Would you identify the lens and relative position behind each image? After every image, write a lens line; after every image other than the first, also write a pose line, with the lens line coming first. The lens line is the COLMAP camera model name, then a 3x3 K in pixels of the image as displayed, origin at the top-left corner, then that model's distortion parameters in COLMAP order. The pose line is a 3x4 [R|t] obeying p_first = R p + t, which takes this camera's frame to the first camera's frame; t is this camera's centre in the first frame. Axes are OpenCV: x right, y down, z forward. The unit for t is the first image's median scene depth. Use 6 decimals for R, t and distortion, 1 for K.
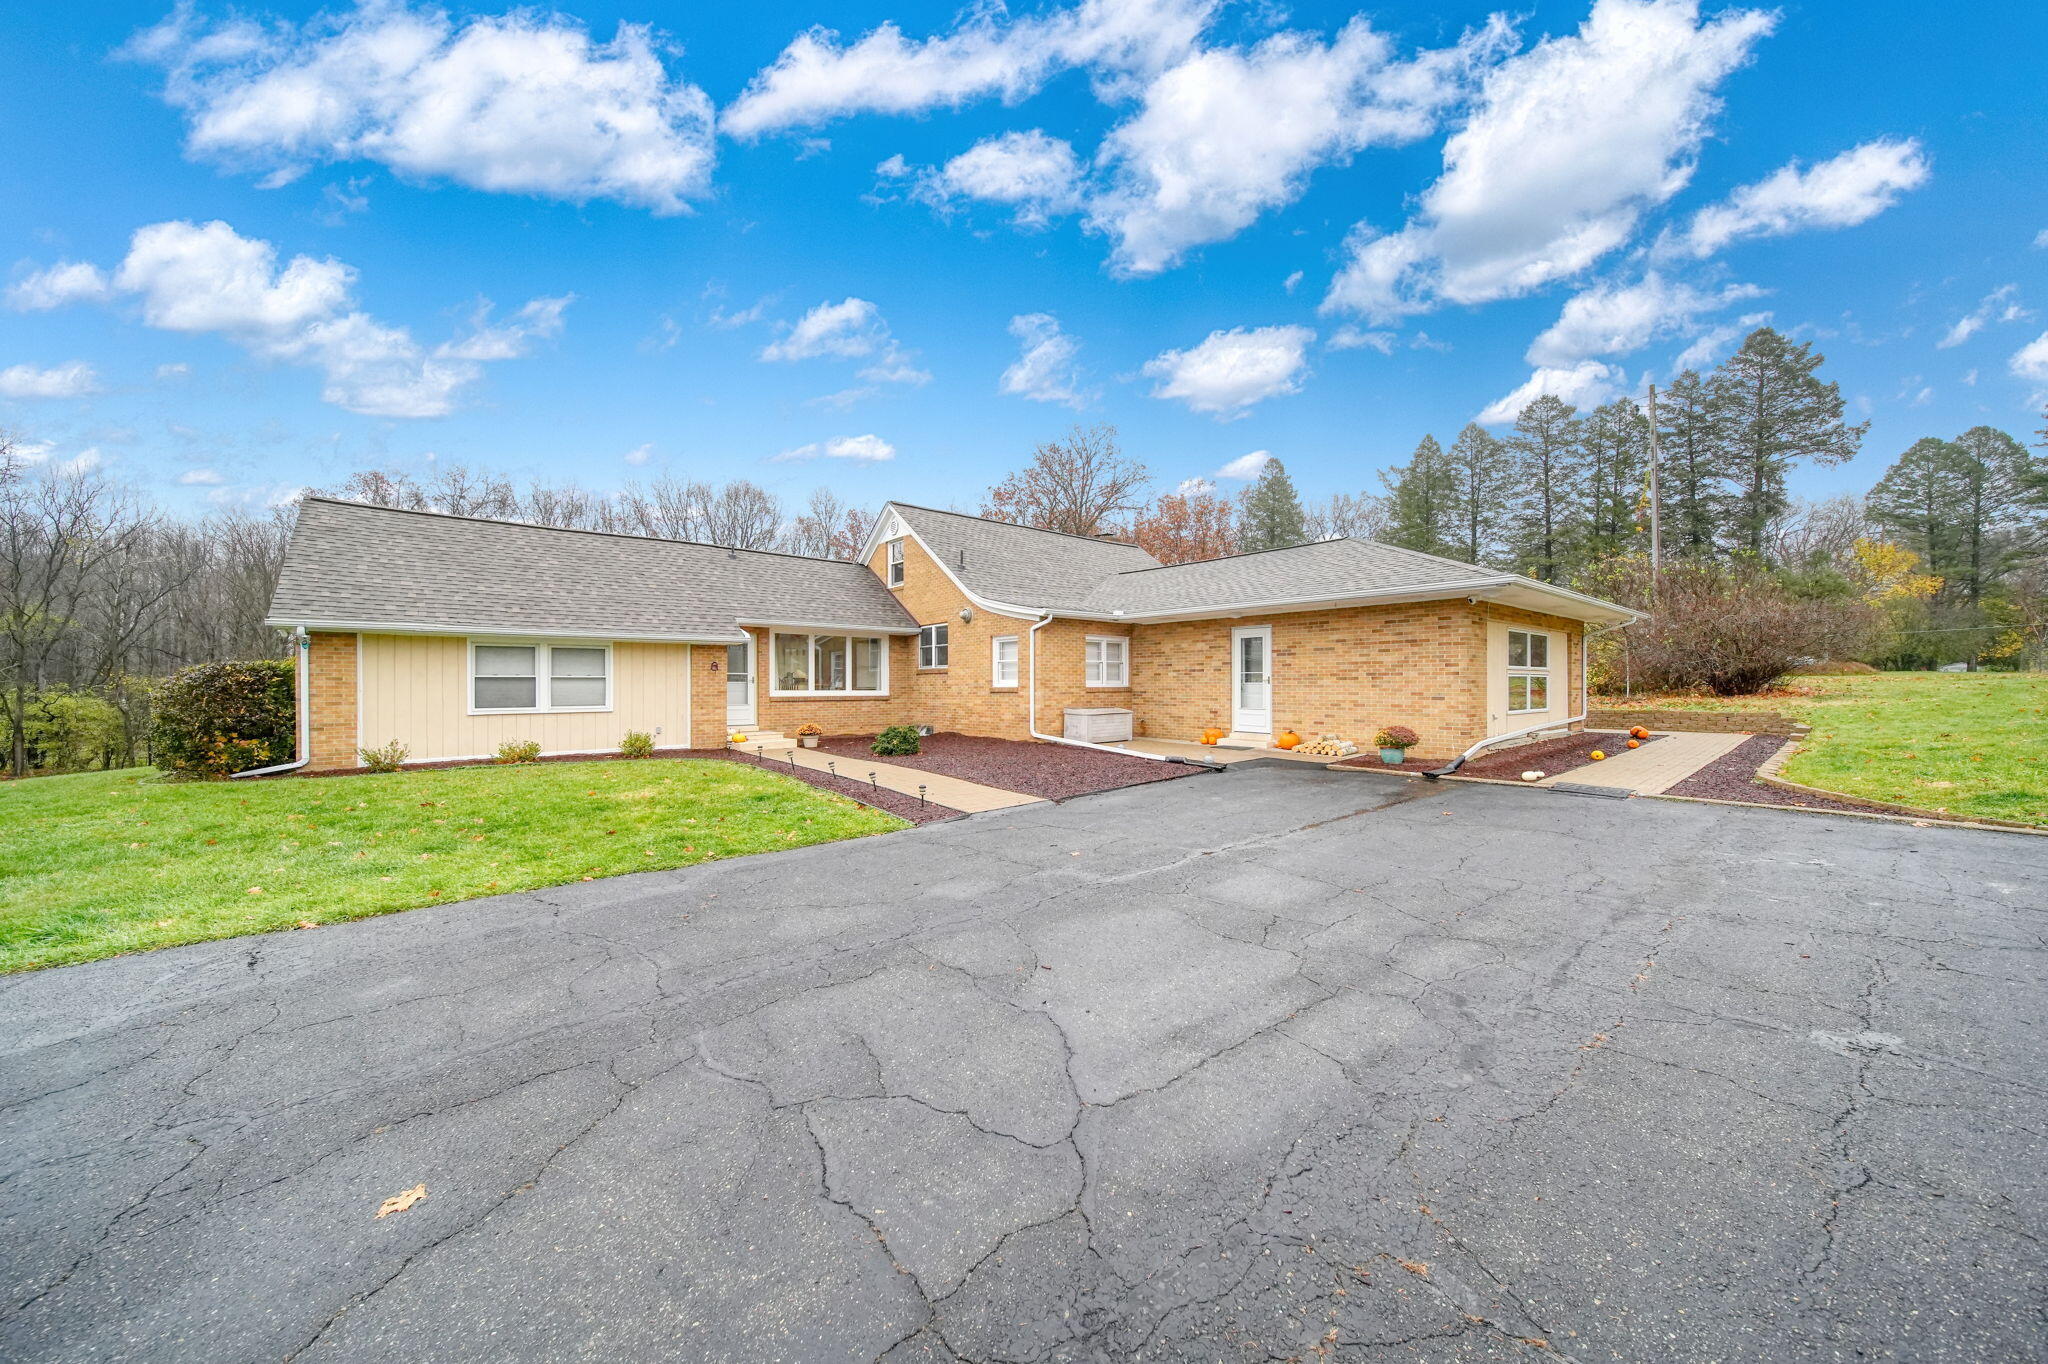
lens RADIAL K [[720.1, 0, 1019.7], [0, 720.1, 681.3], [0, 0, 1]] dist [0.000208, -0.001566]
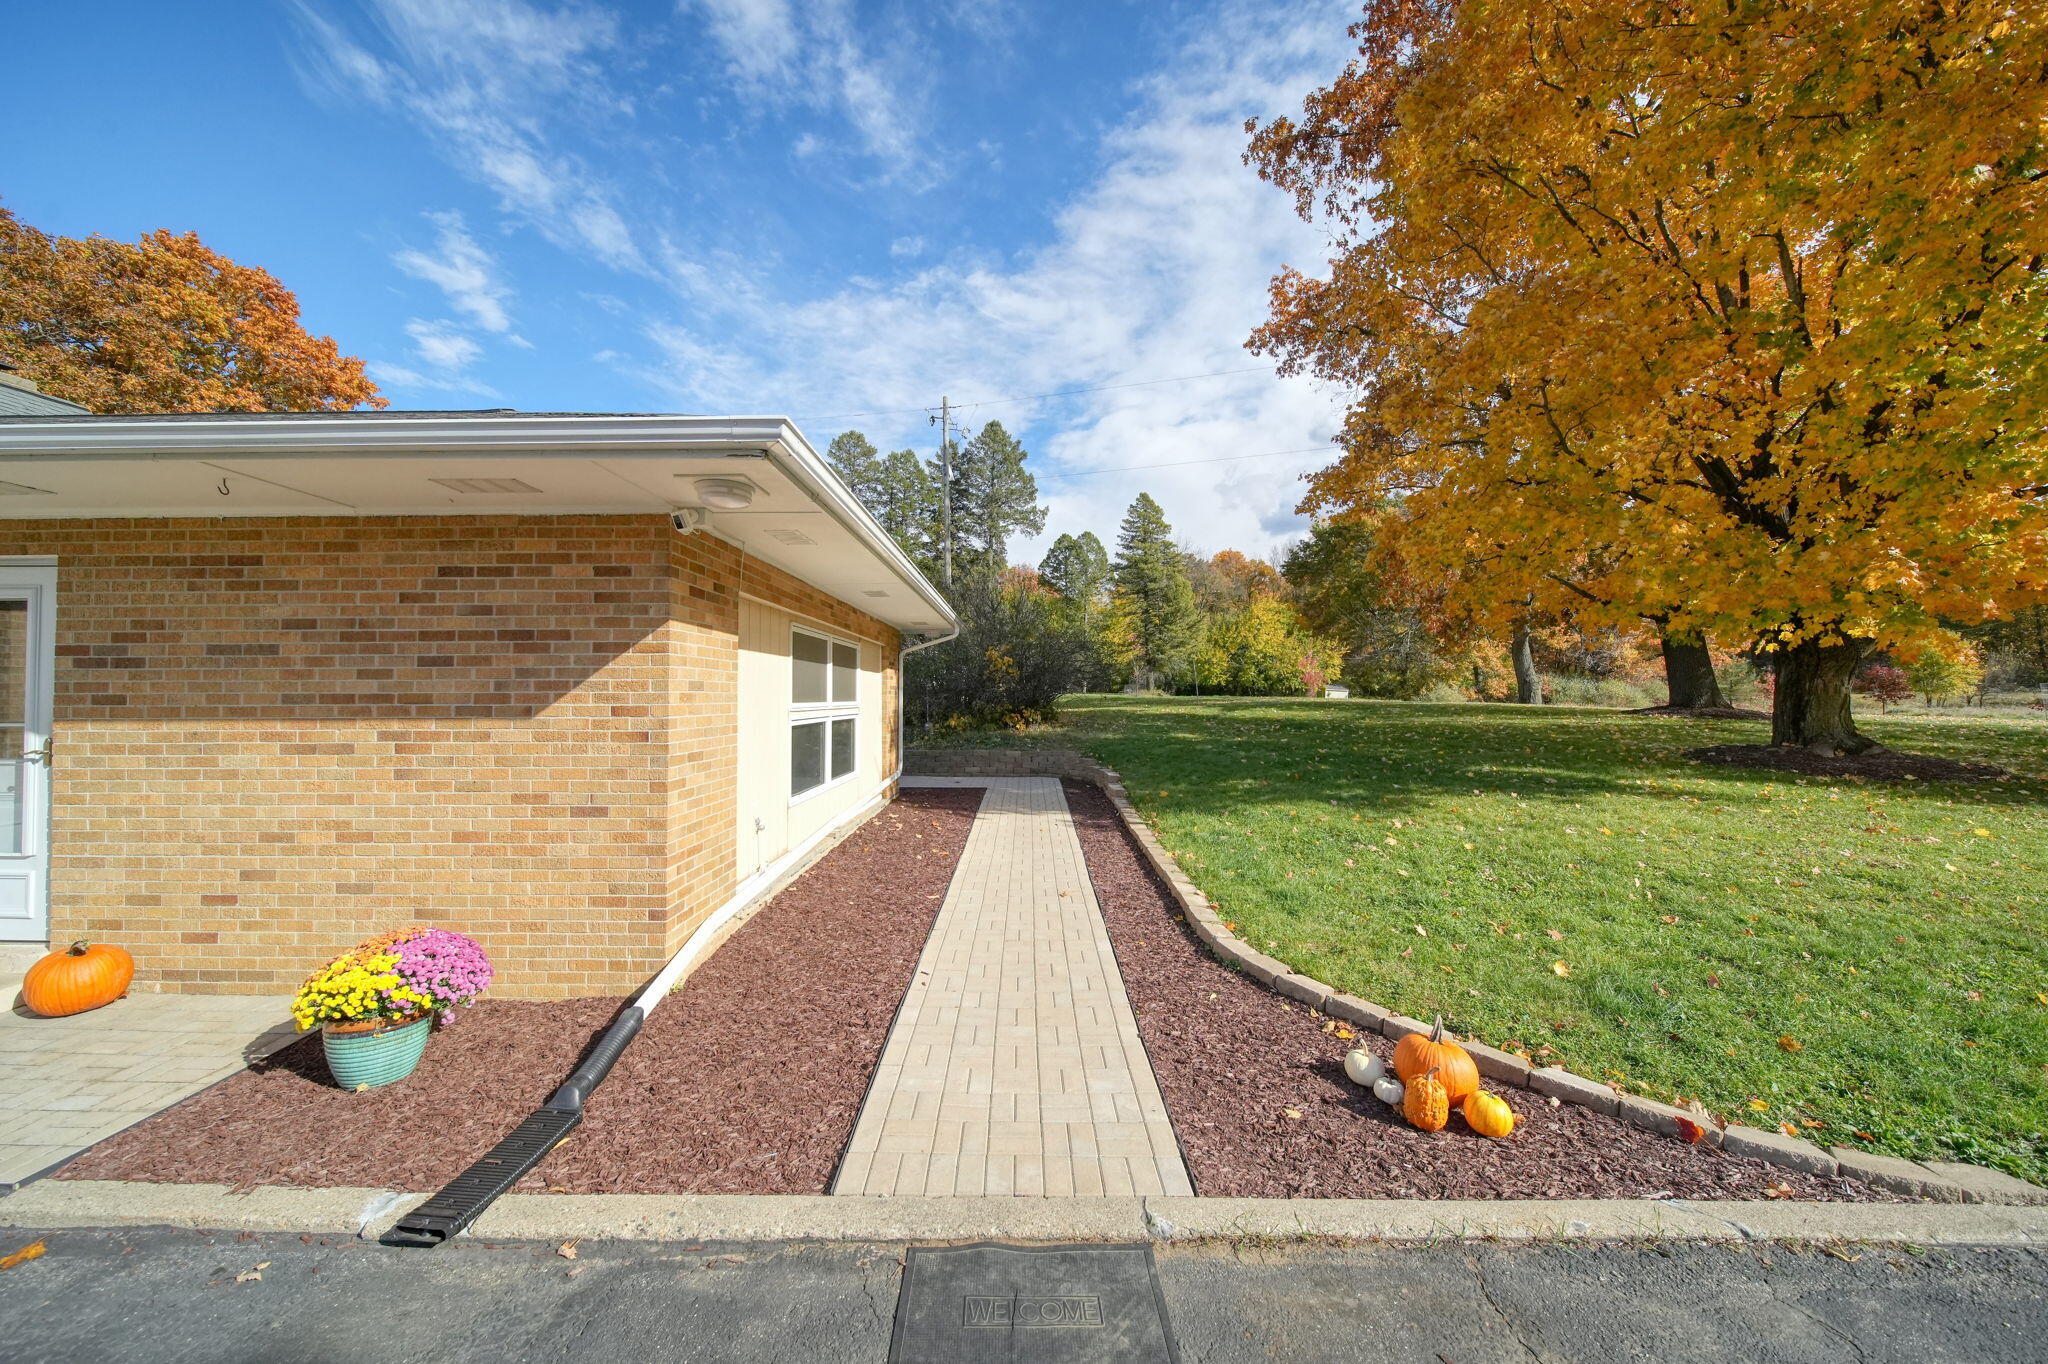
lens RADIAL K [[720.1, 0, 1019.7], [0, 720.1, 681.3], [0, 0, 1]] dist [0.000208, -0.001566]
pose [[0.649852, 0.017133, 0.759867, 0.390012], [-0.004145, 0.999811, -0.018998, -0.026162], [-0.760049, 0.009196, 0.649801, 0.541112]]
